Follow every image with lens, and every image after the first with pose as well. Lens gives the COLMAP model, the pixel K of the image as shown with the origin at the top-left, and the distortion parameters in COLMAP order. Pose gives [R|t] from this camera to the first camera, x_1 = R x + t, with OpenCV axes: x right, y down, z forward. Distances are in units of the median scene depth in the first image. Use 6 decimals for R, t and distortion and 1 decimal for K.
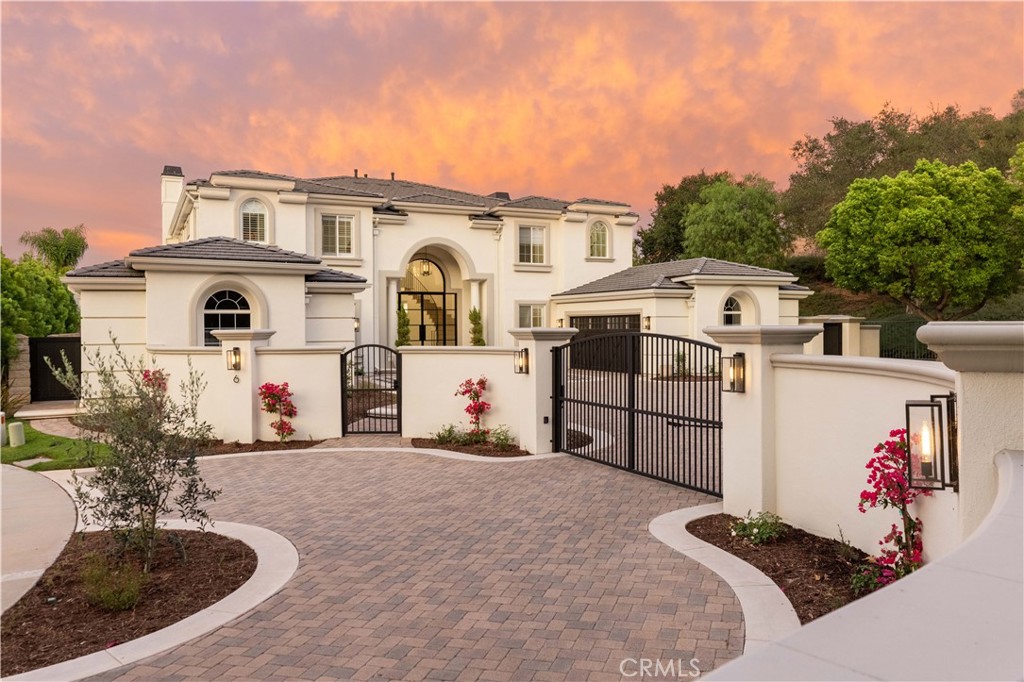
lens RADIAL K [[783.0, 0, 512.0], [0, 783.0, 341.0], [0, 0, 1]] dist [-0.004182, -0.002876]
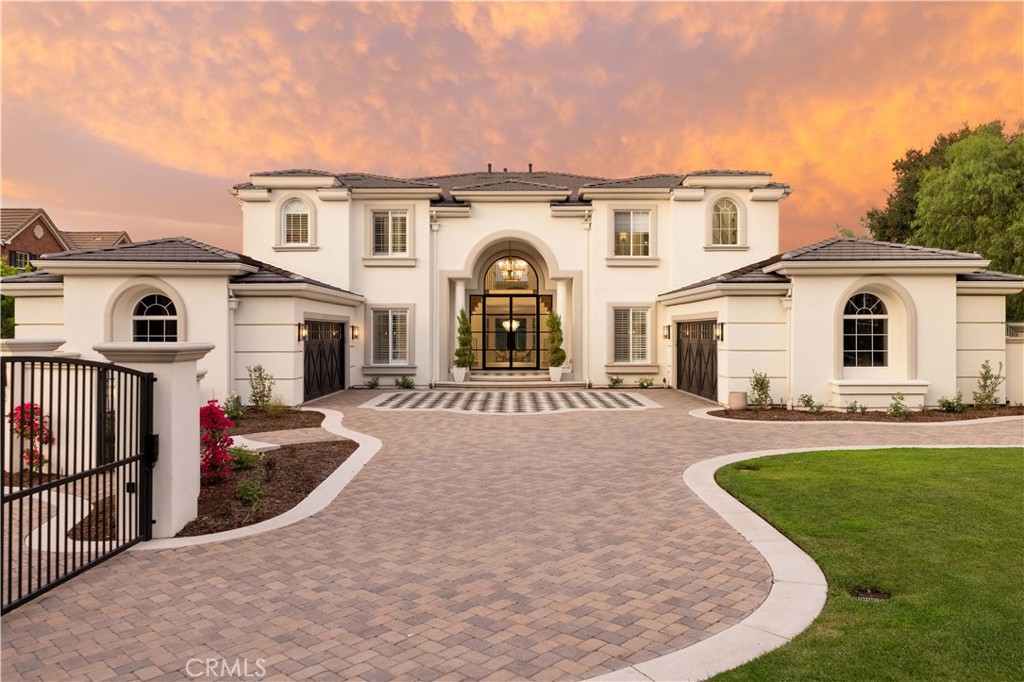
lens RADIAL K [[760.2, 0, 511.9], [0, 760.2, 319.1], [0, 0, 1]] dist [0.000711, 0.000219]
pose [[0.893624, -0.002648, -0.448809, 0.281769], [-0.013092, 0.999403, -0.031964, -0.009011], [0.448626, 0.034440, 0.893056, 0.269416]]
